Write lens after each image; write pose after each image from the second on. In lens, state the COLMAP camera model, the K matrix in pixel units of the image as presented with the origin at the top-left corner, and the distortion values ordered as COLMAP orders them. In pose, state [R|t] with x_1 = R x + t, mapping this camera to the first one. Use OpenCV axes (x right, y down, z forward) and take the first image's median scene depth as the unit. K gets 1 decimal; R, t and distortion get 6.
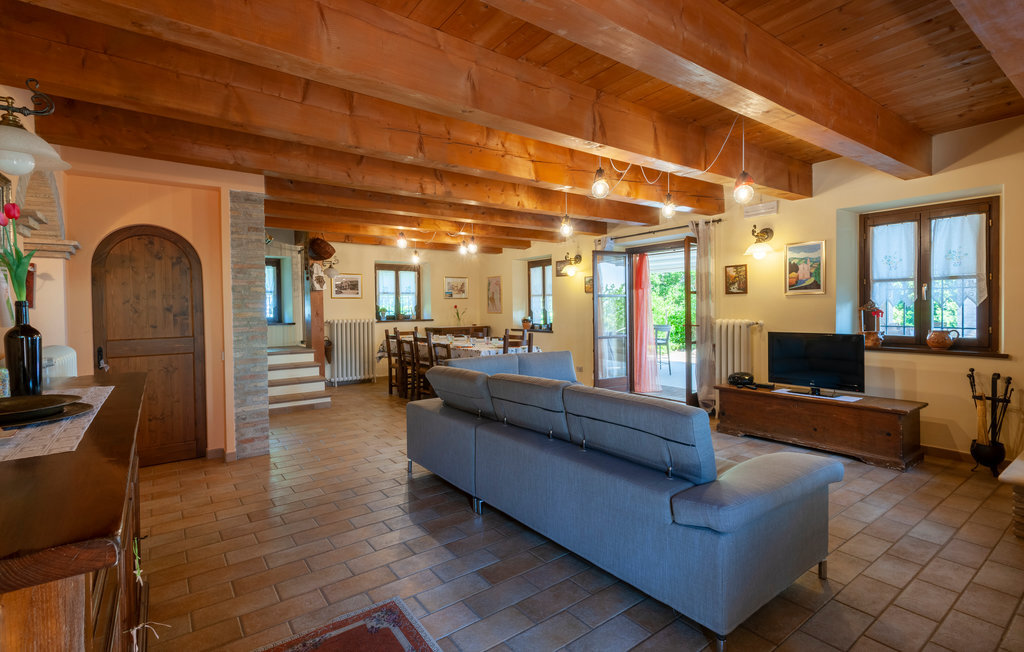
lens RADIAL K [[493.9, 0, 511.6], [0, 493.9, 320.2], [0, 0, 1]] dist [0.004002, -0.000258]
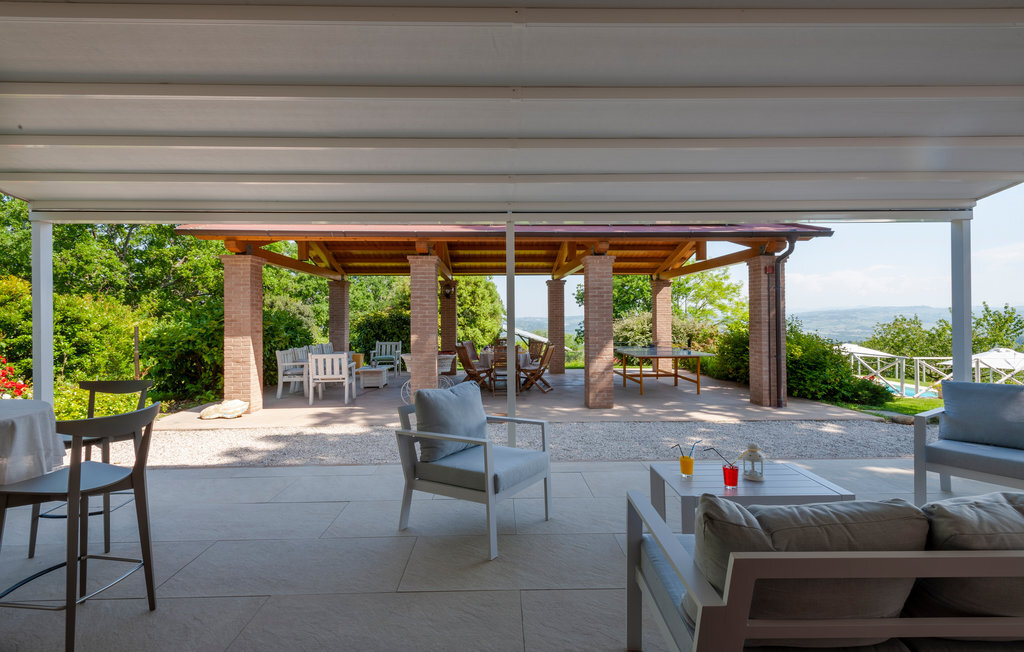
lens RADIAL K [[493.9, 0, 511.5], [0, 493.9, 319.4], [0, 0, 1]] dist [0.004002, -0.000258]
pose [[0.581793, 0.006923, 0.813307, 0.061943], [0.018885, 0.999579, -0.022017, -0.004834], [-0.813118, 0.028168, 0.581418, 0.195698]]
